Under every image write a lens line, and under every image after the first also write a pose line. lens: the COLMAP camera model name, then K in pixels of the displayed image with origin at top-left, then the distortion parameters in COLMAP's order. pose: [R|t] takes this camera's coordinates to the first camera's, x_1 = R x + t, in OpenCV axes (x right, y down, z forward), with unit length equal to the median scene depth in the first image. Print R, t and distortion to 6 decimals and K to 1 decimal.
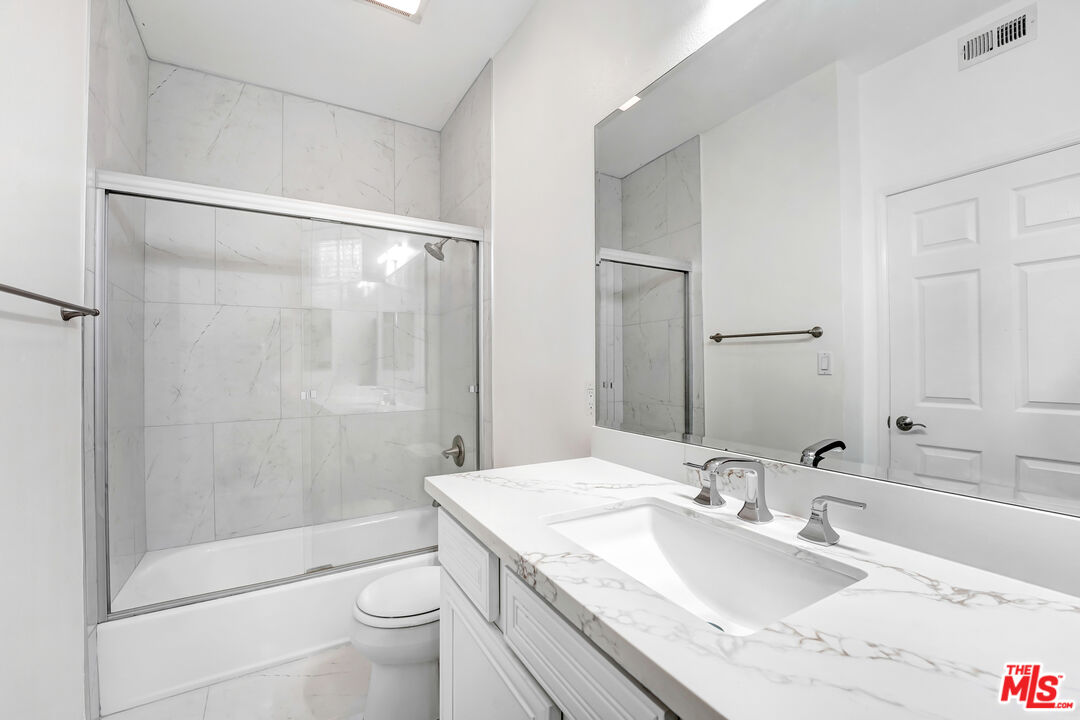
lens RADIAL K [[476.5, 0, 538.8], [0, 476.5, 375.4], [0, 0, 1]] dist [-0.035058, 0.000877]
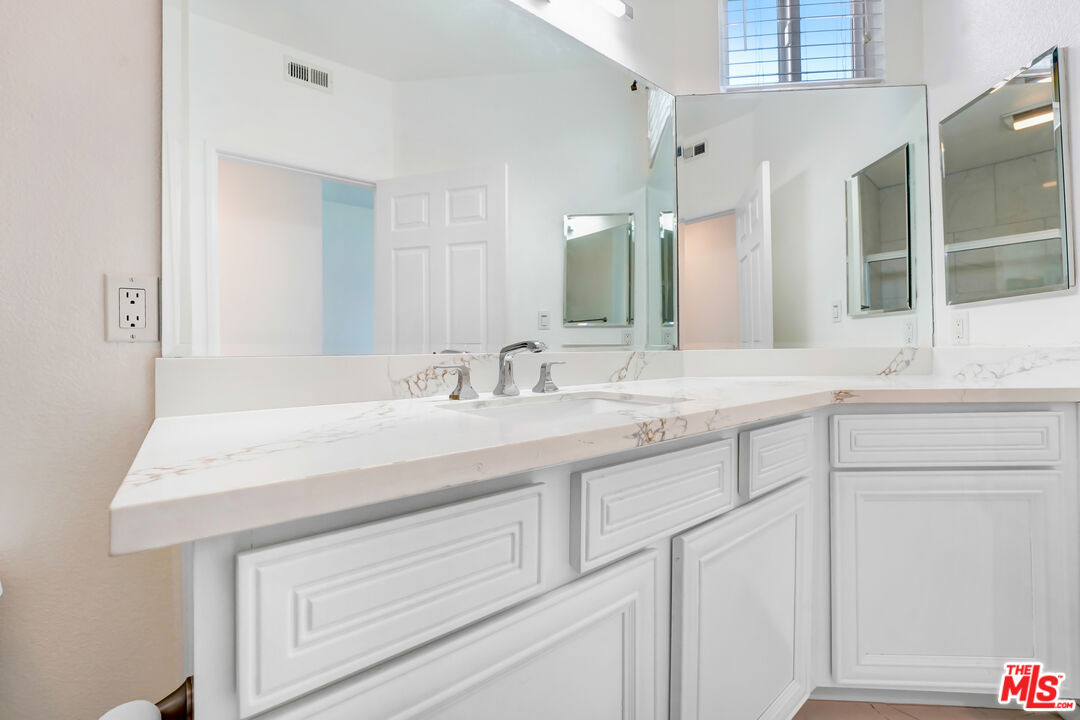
lens RADIAL K [[445.3, 0, 512.0], [0, 445.3, 354.6], [0, 0, 1]] dist [-0.030088, 0.000096]
pose [[-0.148181, -0.003781, 0.988953, -0.276800], [0.036191, 0.999302, 0.009244, 0.075354], [-0.988298, 0.037161, -0.147940, 0.446264]]
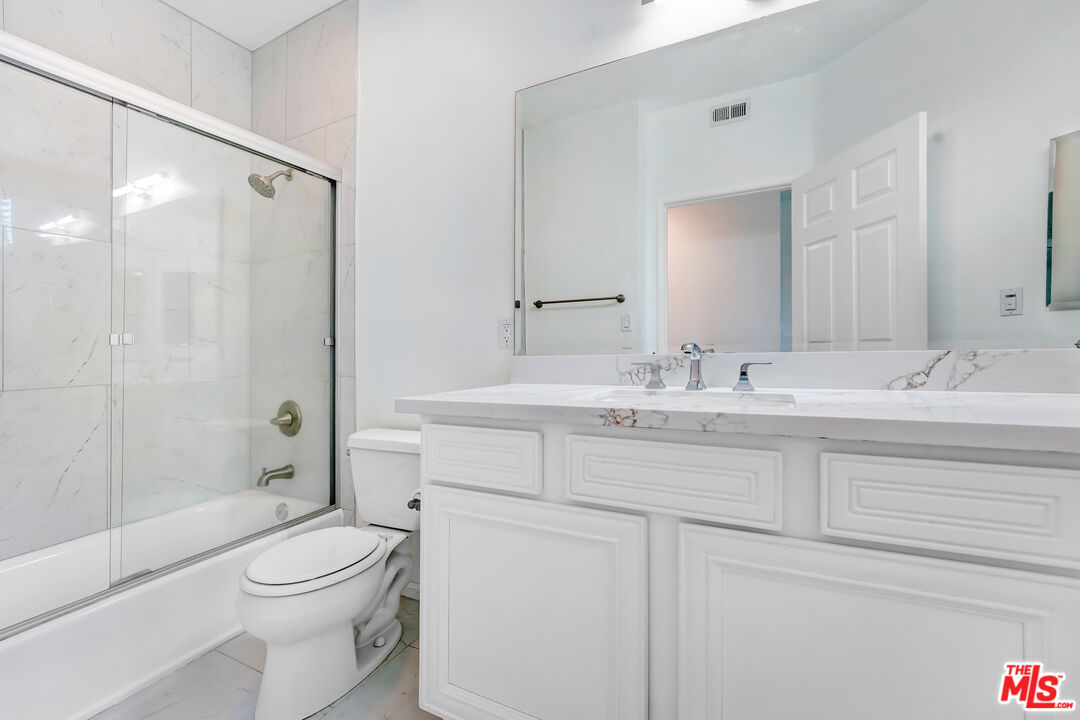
lens RADIAL K [[460.0, 0, 574.9], [0, 460.0, 350.5], [0, 0, 1]] dist [-0.031020, -0.000025]
pose [[0.819393, -0.008593, 0.573167, -0.257901], [0.028614, 0.999254, -0.025926, 0.084222], [-0.572517, 0.037644, 0.819028, 0.023683]]
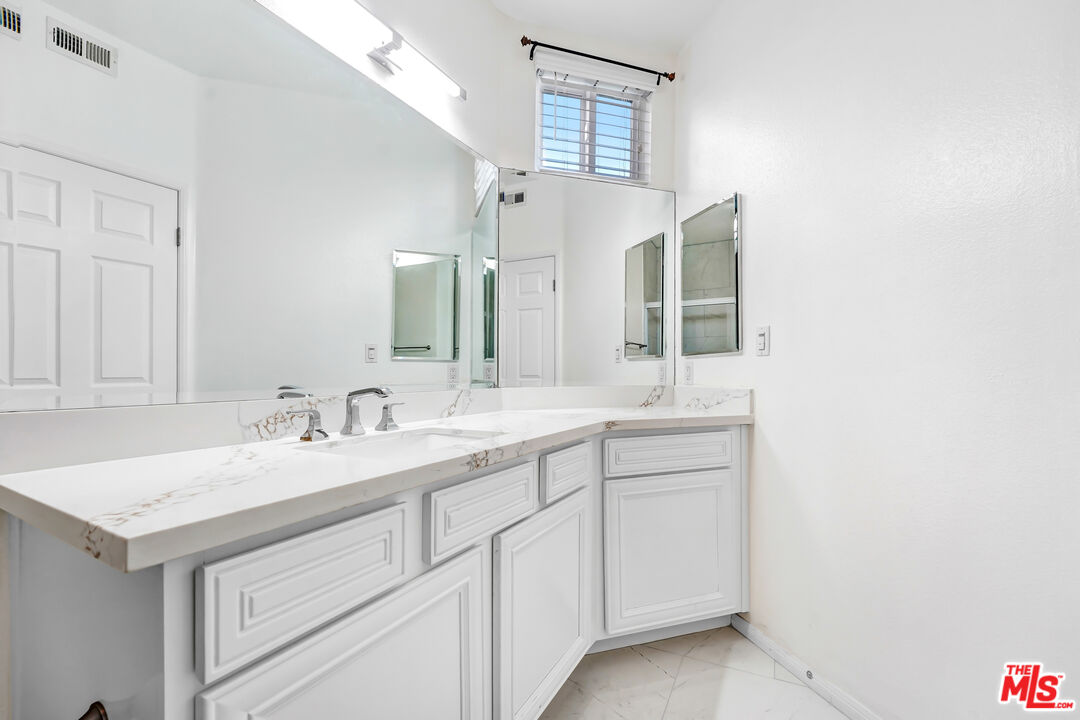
lens RADIAL K [[476.5, 0, 538.8], [0, 476.5, 375.4], [0, 0, 1]] dist [-0.035058, 0.000877]
pose [[-0.558892, -0.002758, 0.829236, -0.393958], [0.019939, 0.999661, 0.016764, 0.048464], [-0.829001, 0.025904, -0.558647, 0.510528]]
